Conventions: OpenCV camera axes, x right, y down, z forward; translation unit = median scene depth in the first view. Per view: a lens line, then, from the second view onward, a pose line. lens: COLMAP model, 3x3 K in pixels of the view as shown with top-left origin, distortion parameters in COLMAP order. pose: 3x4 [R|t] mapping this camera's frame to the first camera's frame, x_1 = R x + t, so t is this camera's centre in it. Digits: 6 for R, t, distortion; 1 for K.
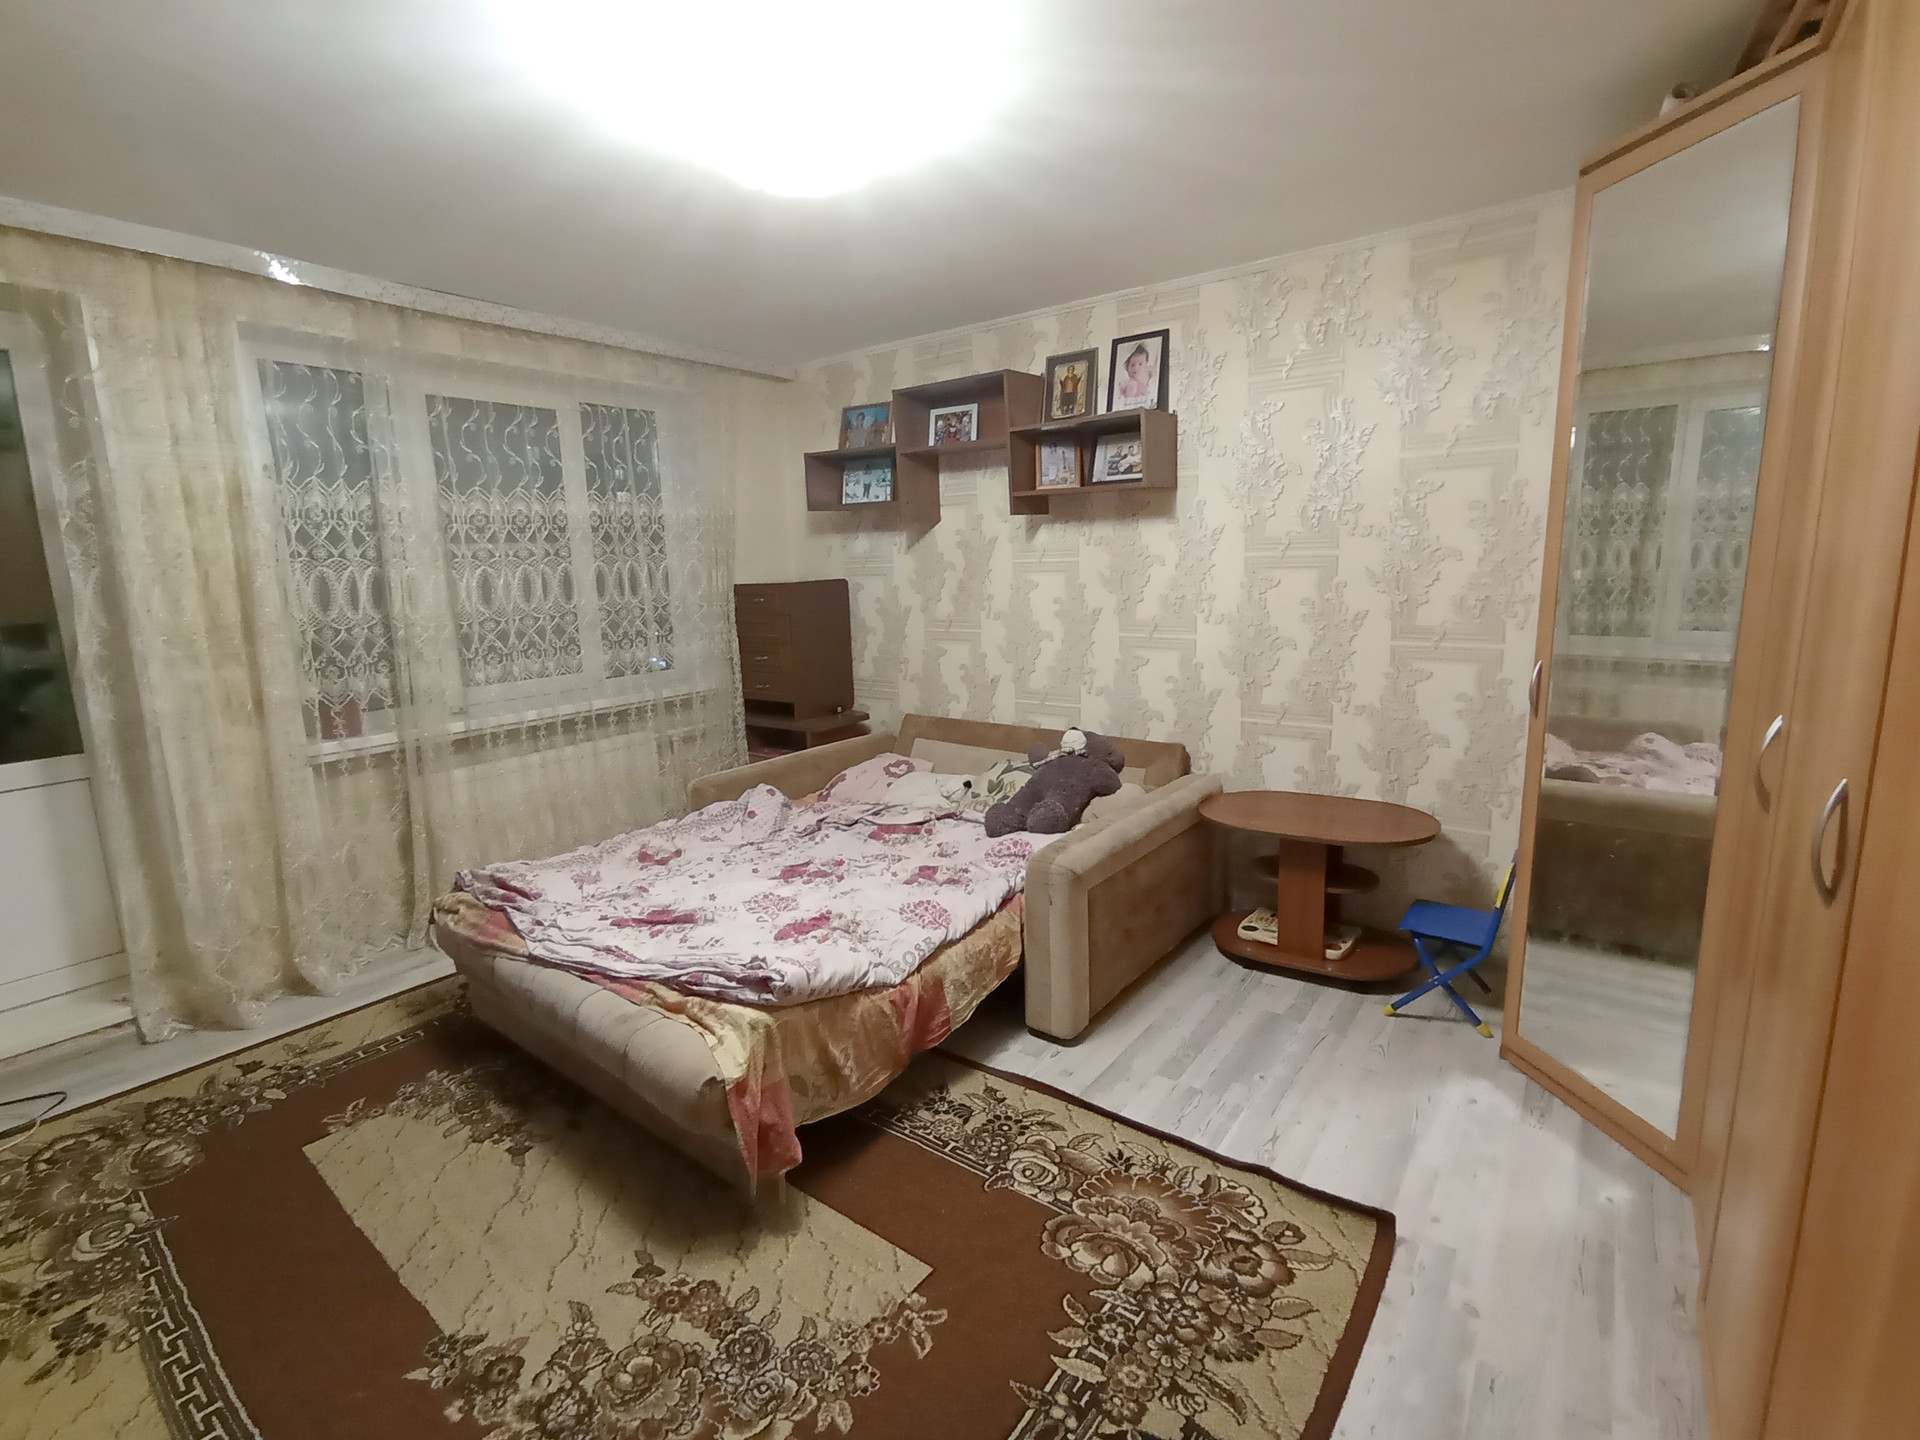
lens RADIAL K [[861.9, 0, 962.7], [0, 861.9, 709.4], [0, 0, 1]] dist [-0.022593, 0.006424]
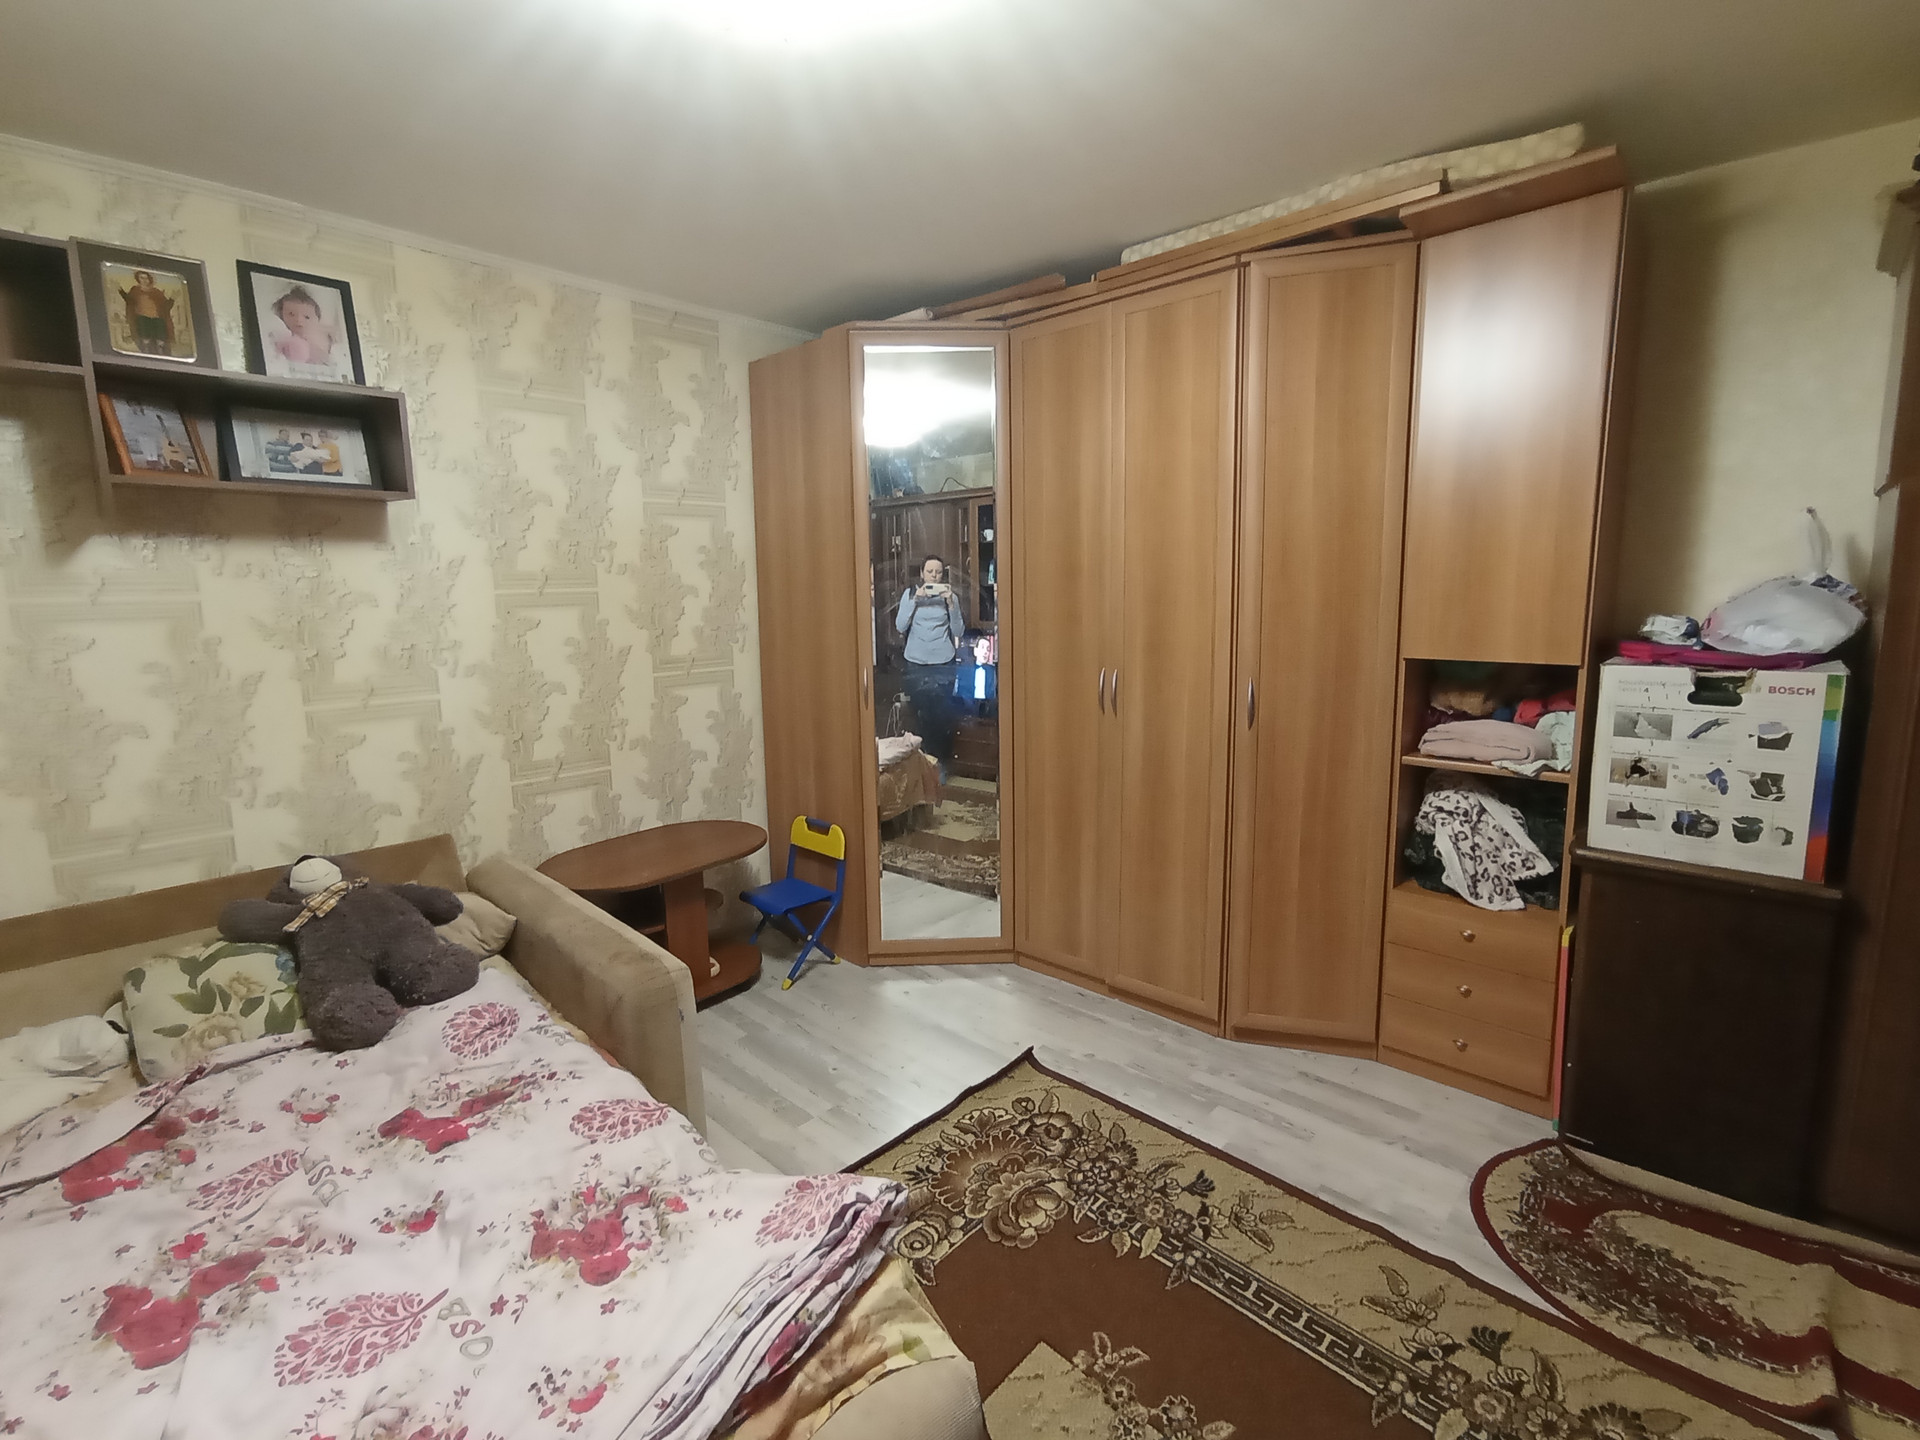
lens RADIAL K [[861.9, 0, 969.3], [0, 861.9, 713.5], [0, 0, 1]] dist [-0.022593, 0.006424]
pose [[0.101864, -0.120424, 0.987483, -0.513648], [0.183438, 0.977898, 0.100332, -0.066726], [-0.977739, 0.170922, 0.121703, 0.502097]]
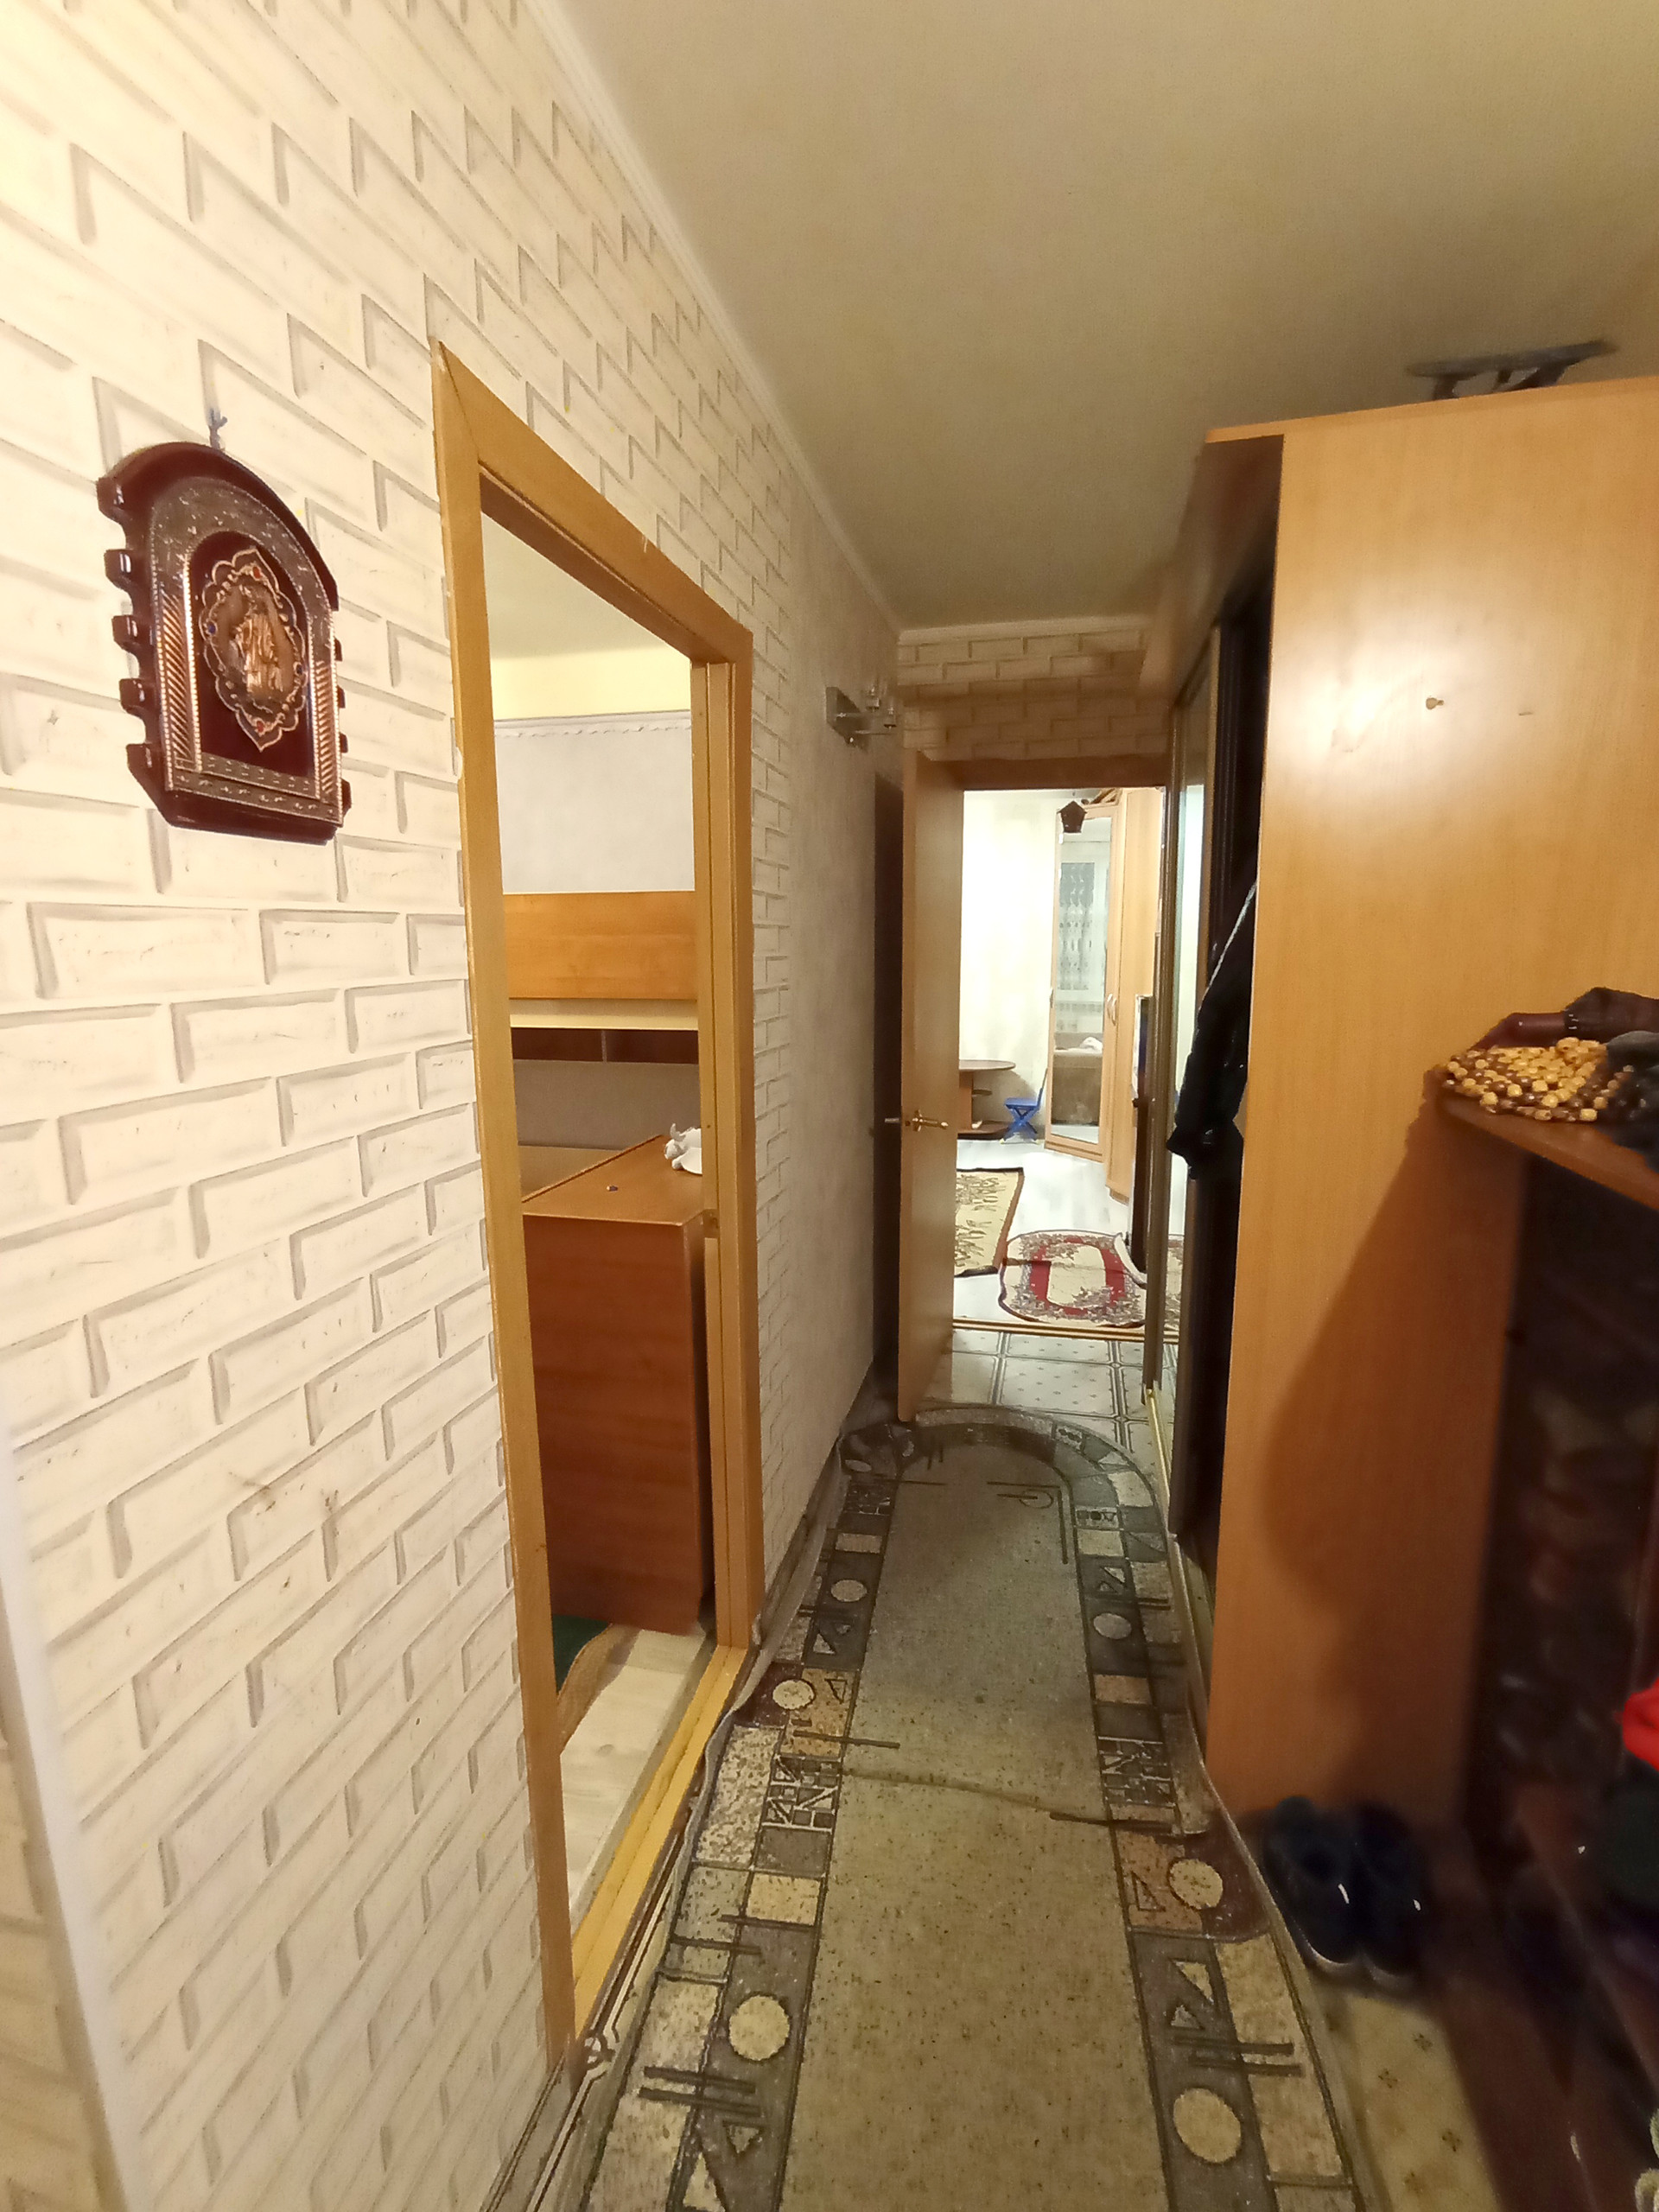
lens RADIAL K [[993.0, 0, 841.7], [0, 993.0, 1106.9], [0, 0, 1]] dist [-0.022593, 0.006424]
pose [[0.911476, -0.054777, 0.407689, -0.909250], [0.055217, 0.998417, 0.010699, 0.188081], [-0.407629, 0.012759, 0.913058, -1.178246]]
